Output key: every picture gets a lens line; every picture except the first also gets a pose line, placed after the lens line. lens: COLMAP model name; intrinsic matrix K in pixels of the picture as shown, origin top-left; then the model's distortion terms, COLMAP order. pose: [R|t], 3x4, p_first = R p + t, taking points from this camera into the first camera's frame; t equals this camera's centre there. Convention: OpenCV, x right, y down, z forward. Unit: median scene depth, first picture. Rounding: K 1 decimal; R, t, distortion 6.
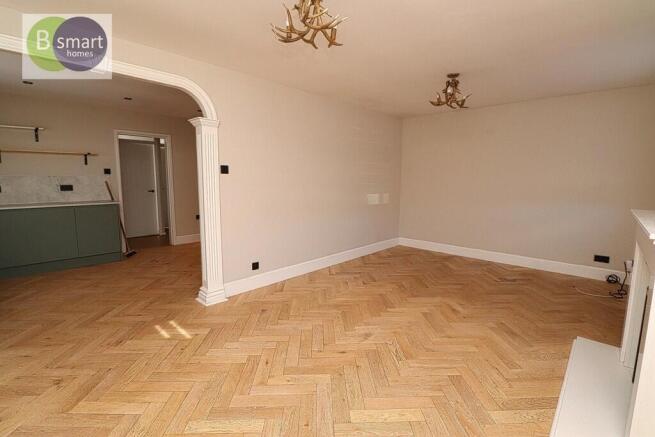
lens RADIAL K [[307.8, 0, 329.9], [0, 307.8, 209.3], [0, 0, 1]] dist [-0.000943, -0.000552]
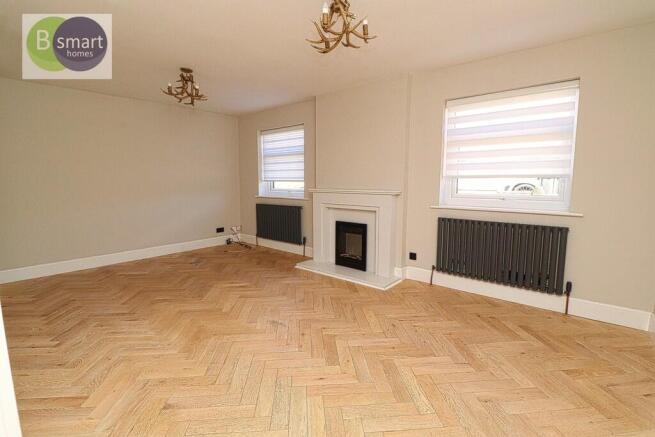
lens RADIAL K [[307.8, 0, 329.9], [0, 307.8, 209.3], [0, 0, 1]] dist [-0.000943, -0.000552]
pose [[-0.050492, -0.106538, 0.993026, -0.651887], [0.105331, 0.988181, 0.111374, -0.048556], [-0.993155, 0.110220, -0.038674, 0.602060]]
